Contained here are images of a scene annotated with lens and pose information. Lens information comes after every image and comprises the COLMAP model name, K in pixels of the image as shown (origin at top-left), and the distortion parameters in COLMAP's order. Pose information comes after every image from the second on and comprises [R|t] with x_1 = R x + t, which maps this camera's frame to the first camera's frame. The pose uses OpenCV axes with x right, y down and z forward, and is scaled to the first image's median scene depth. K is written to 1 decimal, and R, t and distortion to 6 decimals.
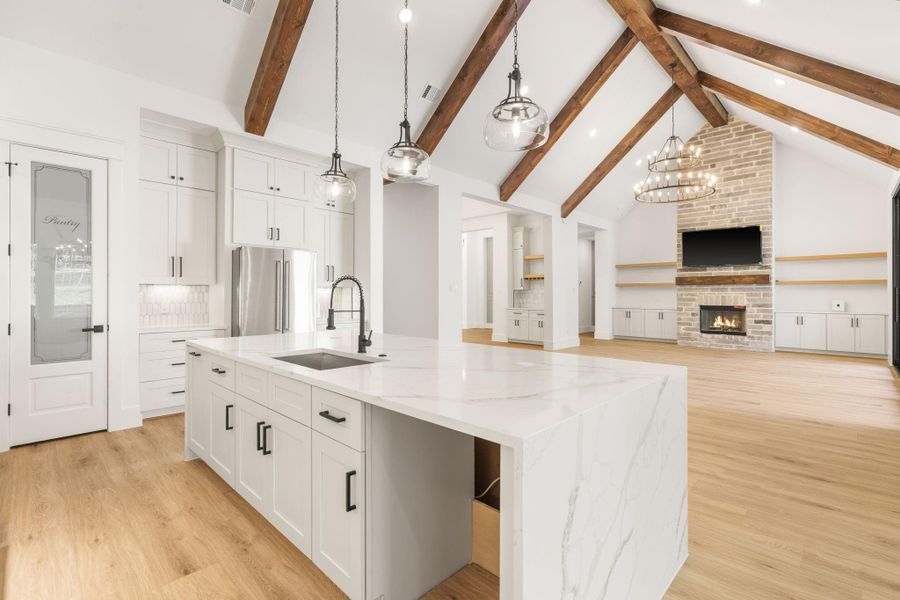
lens RADIAL K [[416.8, 0, 455.9], [0, 416.8, 288.5], [0, 0, 1]] dist [-0.010403, 0.003486]
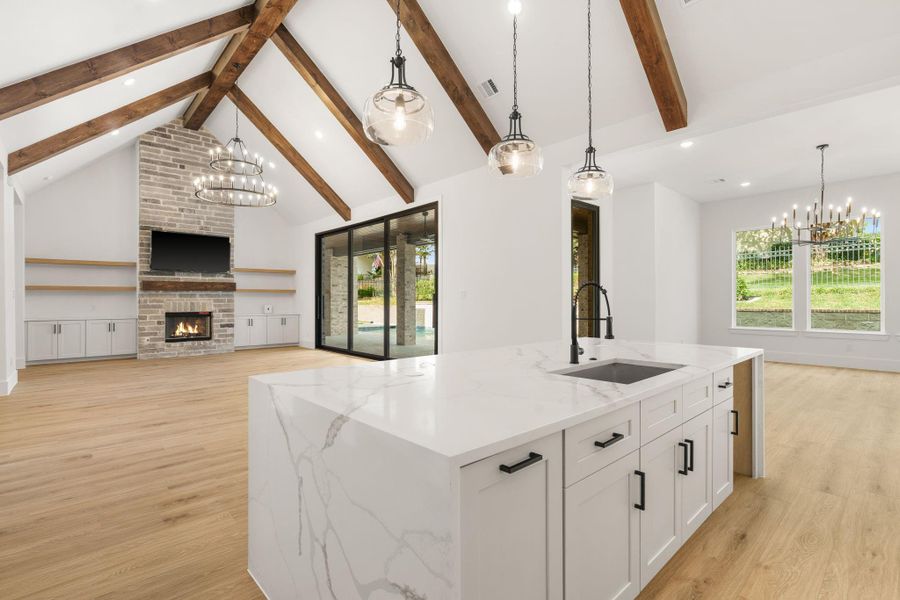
lens RADIAL K [[416.8, 0, 454.5], [0, 416.8, 298.0], [0, 0, 1]] dist [-0.010403, 0.003486]
pose [[0.061232, 0.003835, 0.998116, -0.307412], [-0.011581, 0.999928, -0.003131, 0.003817], [-0.998056, -0.011367, 0.061272, 0.318133]]
